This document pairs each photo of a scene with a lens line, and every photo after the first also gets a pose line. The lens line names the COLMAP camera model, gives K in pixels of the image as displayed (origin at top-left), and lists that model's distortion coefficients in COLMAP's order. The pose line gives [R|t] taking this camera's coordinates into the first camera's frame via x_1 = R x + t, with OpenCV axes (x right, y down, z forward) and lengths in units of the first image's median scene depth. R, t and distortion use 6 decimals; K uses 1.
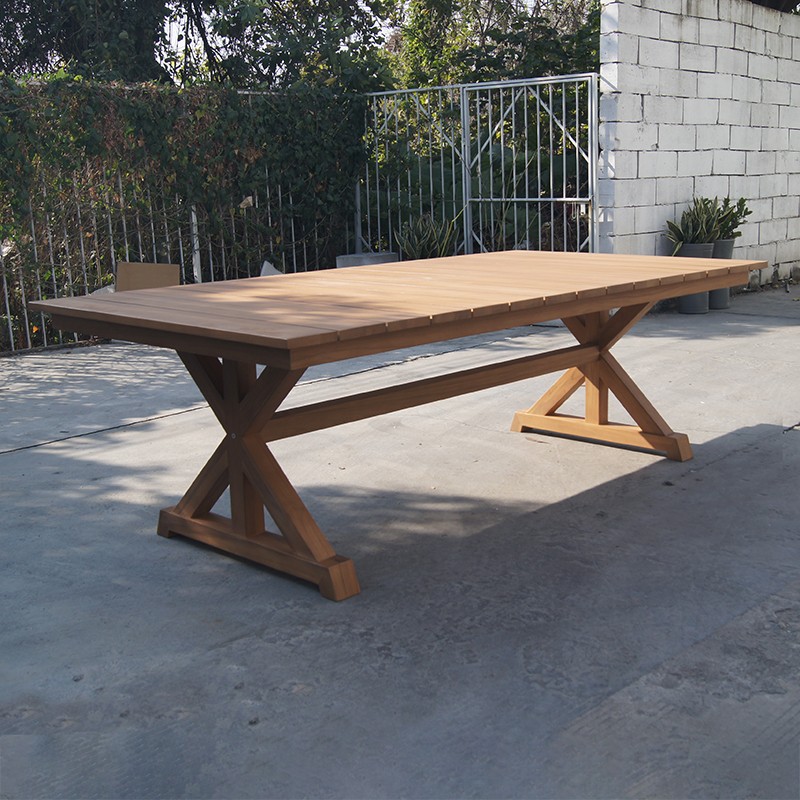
lens RADIAL K [[1059.0, 0, 400.0], [0, 1059.0, 400.0], [0, 0, 1]] dist [0.118063, -0.002995]
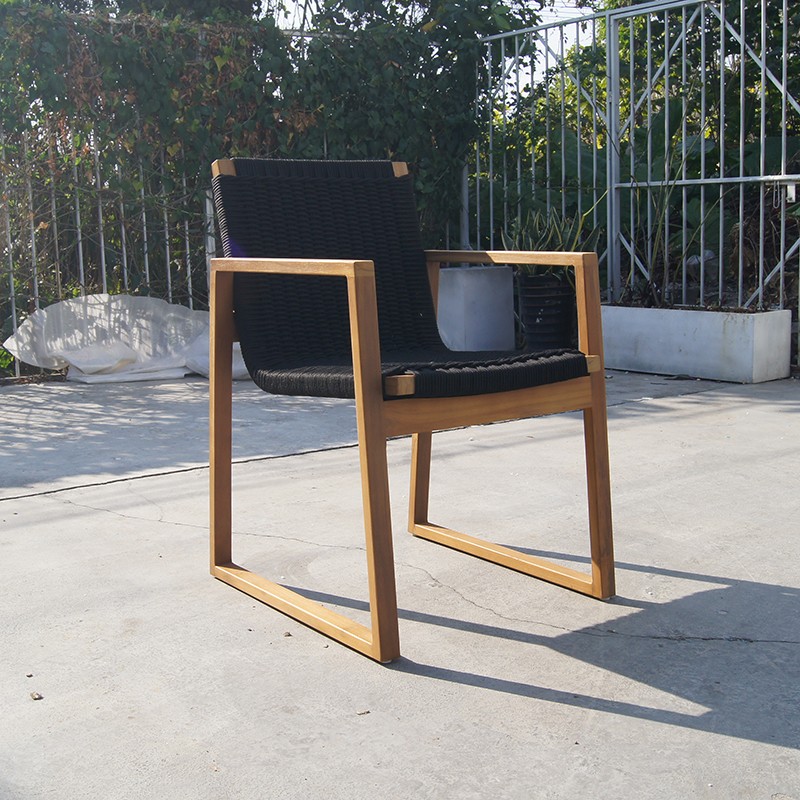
lens RADIAL K [[1190.2, 0, 400.1], [0, 1190.2, 318.4], [0, 0, 1]] dist [0.039059, 0.061833]
pose [[0.977484, 0.034130, -0.208232, 0.090034], [-0.059723, 0.991229, -0.117888, -0.017112], [0.202382, 0.127670, 0.970949, 0.290004]]
